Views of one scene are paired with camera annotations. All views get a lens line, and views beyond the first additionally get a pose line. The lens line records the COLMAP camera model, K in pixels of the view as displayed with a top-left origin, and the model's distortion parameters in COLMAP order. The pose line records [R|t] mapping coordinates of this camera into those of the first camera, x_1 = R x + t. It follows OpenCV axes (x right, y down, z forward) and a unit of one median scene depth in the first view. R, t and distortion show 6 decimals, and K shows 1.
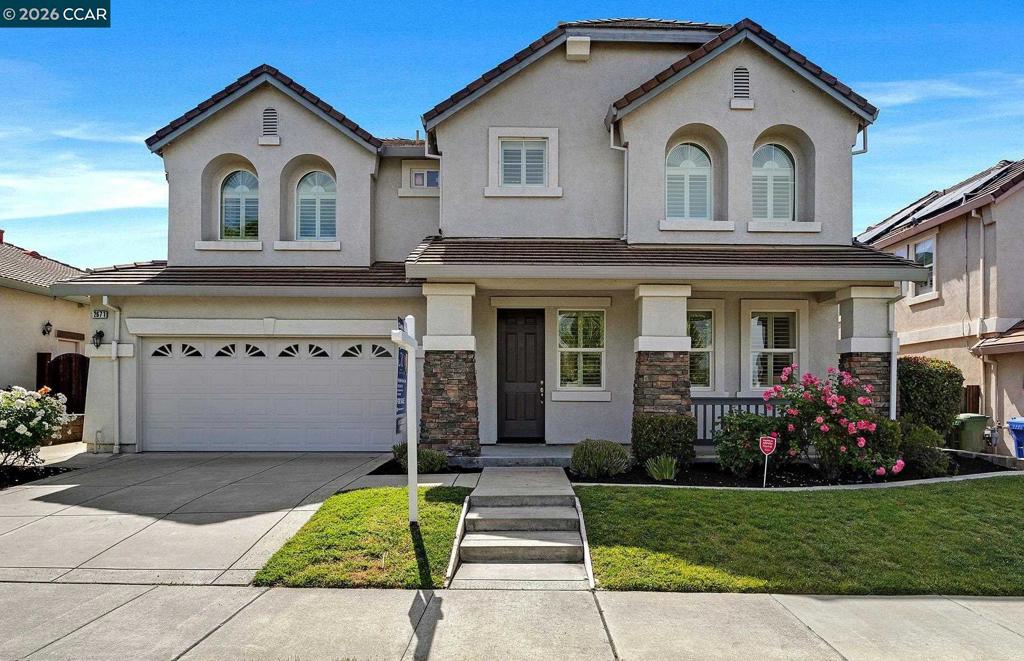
lens RADIAL K [[666.2, 0, 514.0], [0, 666.2, 392.2], [0, 0, 1]] dist [-0.009798, -0.001709]
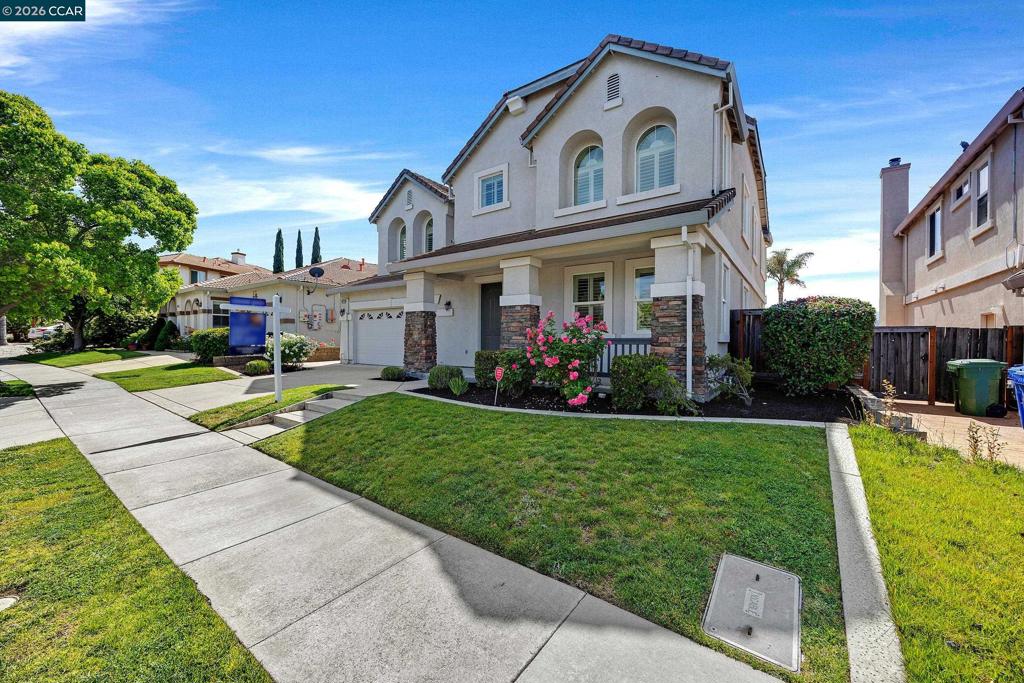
lens RADIAL K [[391.2, 0, 512.0], [0, 391.2, 341.5], [0, 0, 1]] dist [0.000147, 0.000213]
pose [[0.797270, 0.004913, -0.603603, 0.628535], [-0.000313, 0.999970, 0.007727, 0.007617], [0.603623, -0.005972, 0.797247, 0.290035]]
